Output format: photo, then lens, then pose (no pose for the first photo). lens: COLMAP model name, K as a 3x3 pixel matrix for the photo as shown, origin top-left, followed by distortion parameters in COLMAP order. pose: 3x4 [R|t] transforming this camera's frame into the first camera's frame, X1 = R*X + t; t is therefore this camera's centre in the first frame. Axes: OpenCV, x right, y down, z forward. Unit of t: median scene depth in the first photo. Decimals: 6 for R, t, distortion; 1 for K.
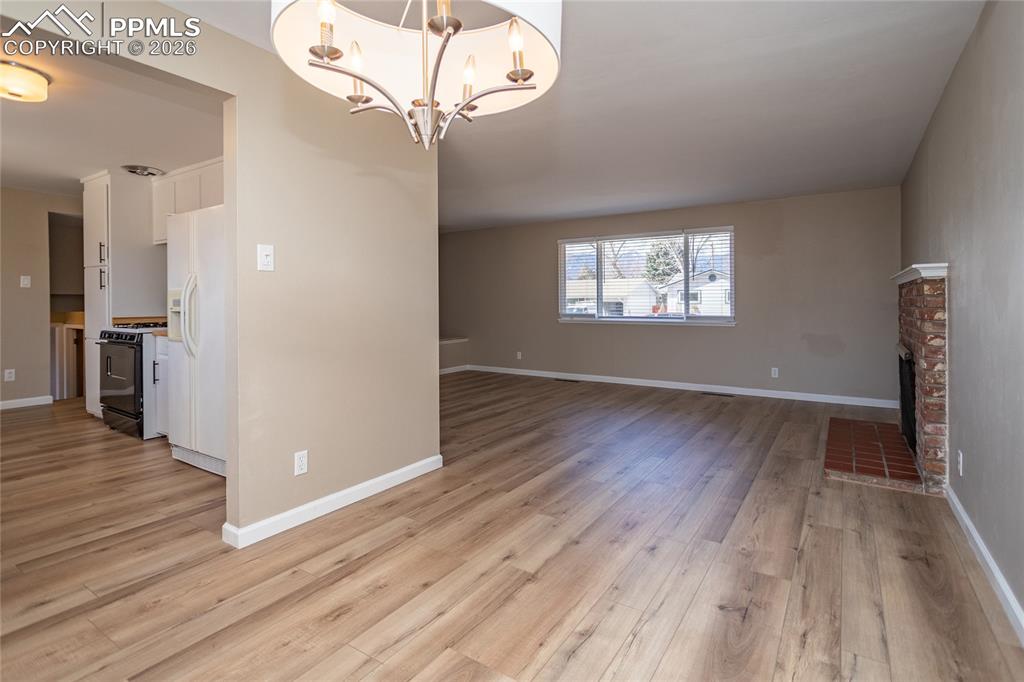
lens RADIAL K [[498.9, 0, 512.0], [0, 498.9, 341.0], [0, 0, 1]] dist [-0.002051, -0.000500]
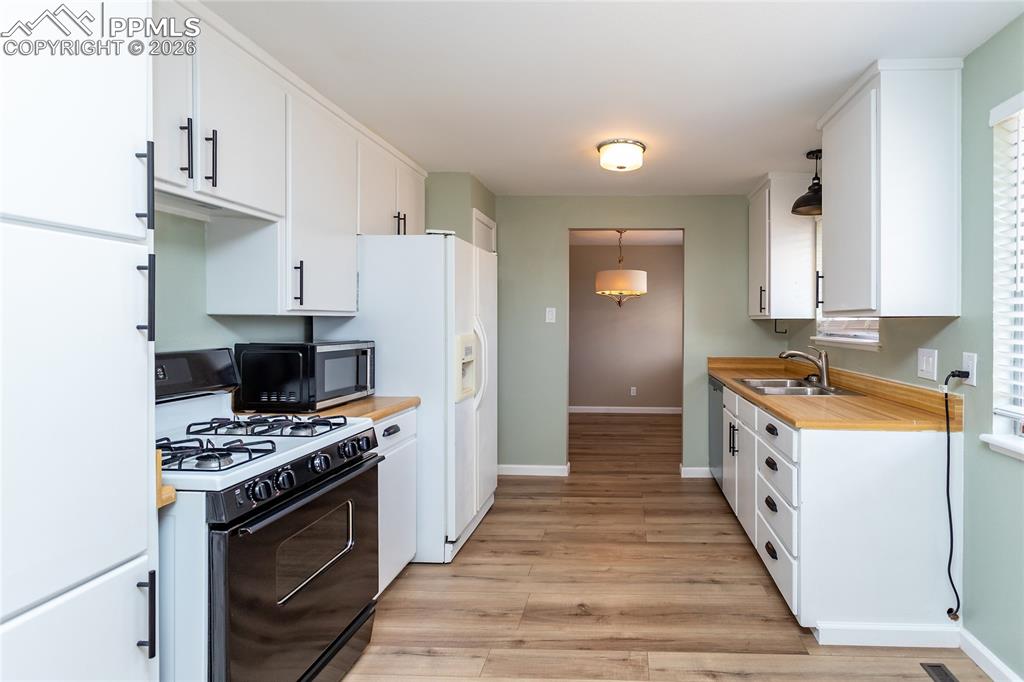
lens RADIAL K [[522.1, 0, 608.3], [0, 522.1, 327.7], [0, 0, 1]] dist [-0.001944, 0.000059]
pose [[-0.524567, -0.006547, 0.851344, -1.774610], [0.063720, 0.996864, 0.046928, -0.158113], [-0.848982, 0.078864, -0.522504, 1.438282]]
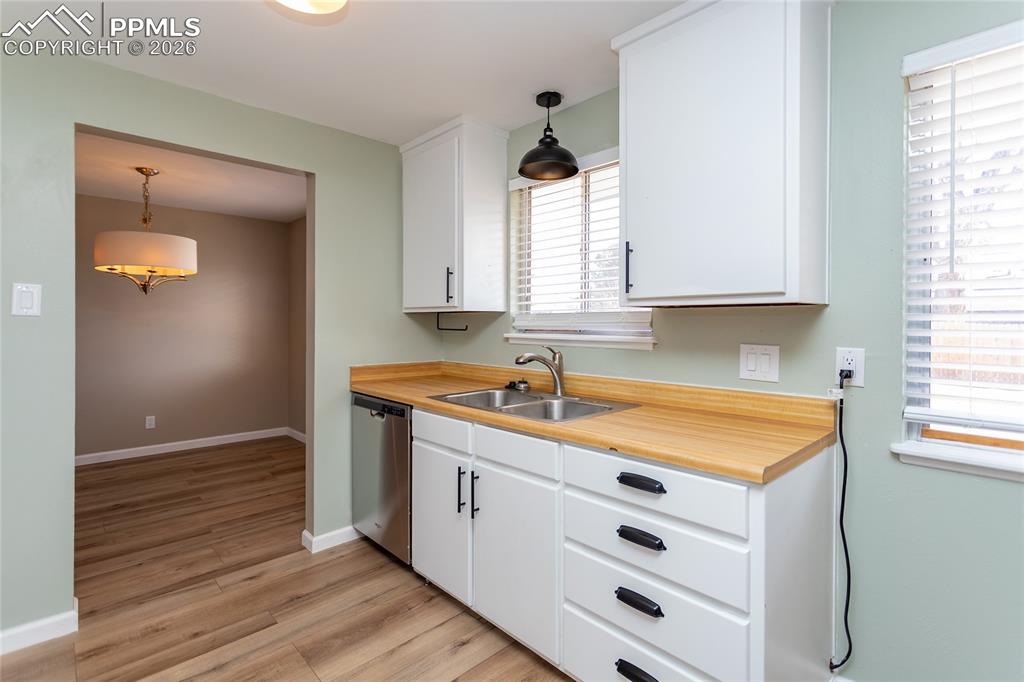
lens RADIAL K [[484.8, 0, 511.3], [0, 484.8, 322.9], [0, 0, 1]] dist [0.001209, 0.000148]
pose [[-0.973861, 0.004857, 0.227093, -1.199412], [0.022452, 0.996934, 0.074959, -0.137824], [-0.226033, 0.078098, -0.970984, 1.280557]]
